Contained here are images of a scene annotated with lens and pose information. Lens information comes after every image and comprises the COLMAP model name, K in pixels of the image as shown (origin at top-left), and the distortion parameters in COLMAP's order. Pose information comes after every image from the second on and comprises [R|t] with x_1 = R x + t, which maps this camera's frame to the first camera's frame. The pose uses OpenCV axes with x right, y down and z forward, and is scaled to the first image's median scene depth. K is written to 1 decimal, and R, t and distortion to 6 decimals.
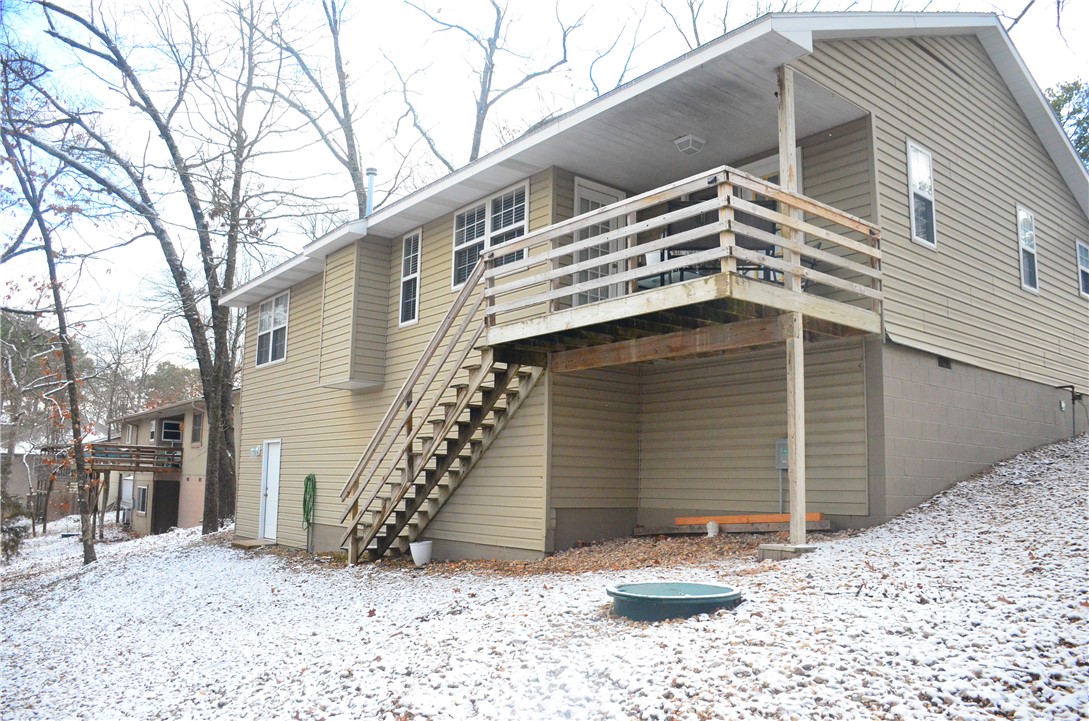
lens RADIAL K [[842.3, 0, 546.4], [0, 842.3, 380.5], [0, 0, 1]] dist [-0.154701, 0.105619]
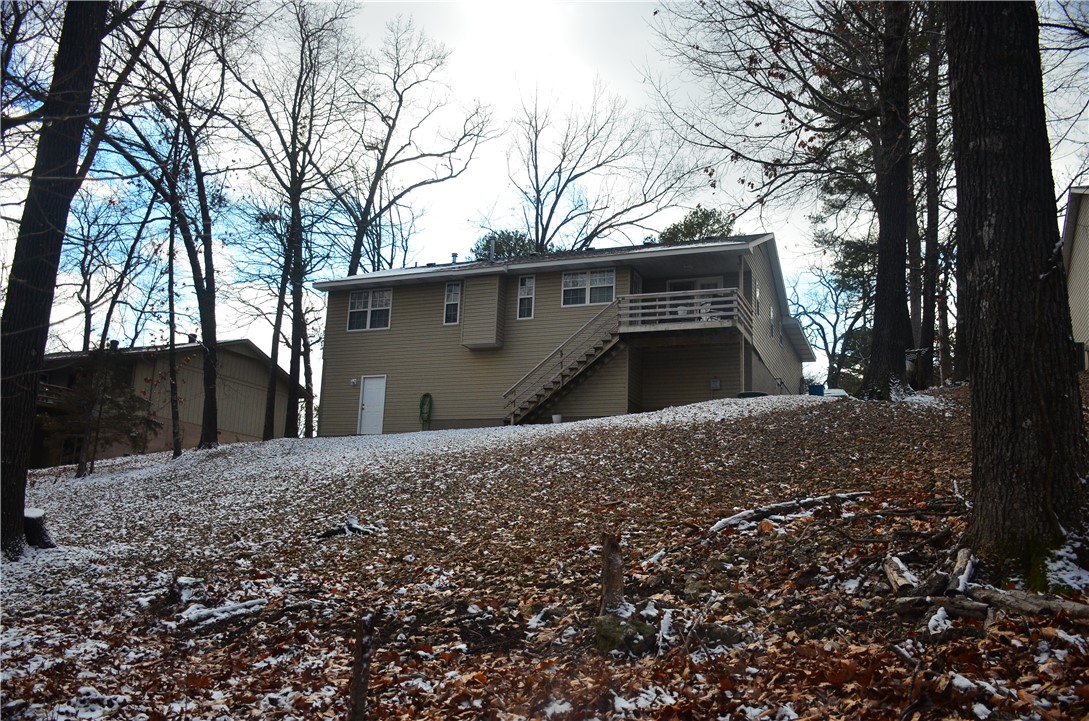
lens RADIAL K [[936.4, 0, 544.5], [0, 936.4, 360.5], [0, 0, 1]] dist [-0.080488, -0.000464]
pose [[0.869867, 0.115632, 0.479542, -2.015410], [-0.082600, 0.992556, -0.089502, 0.392632], [-0.486321, 0.038245, 0.872943, -1.719445]]
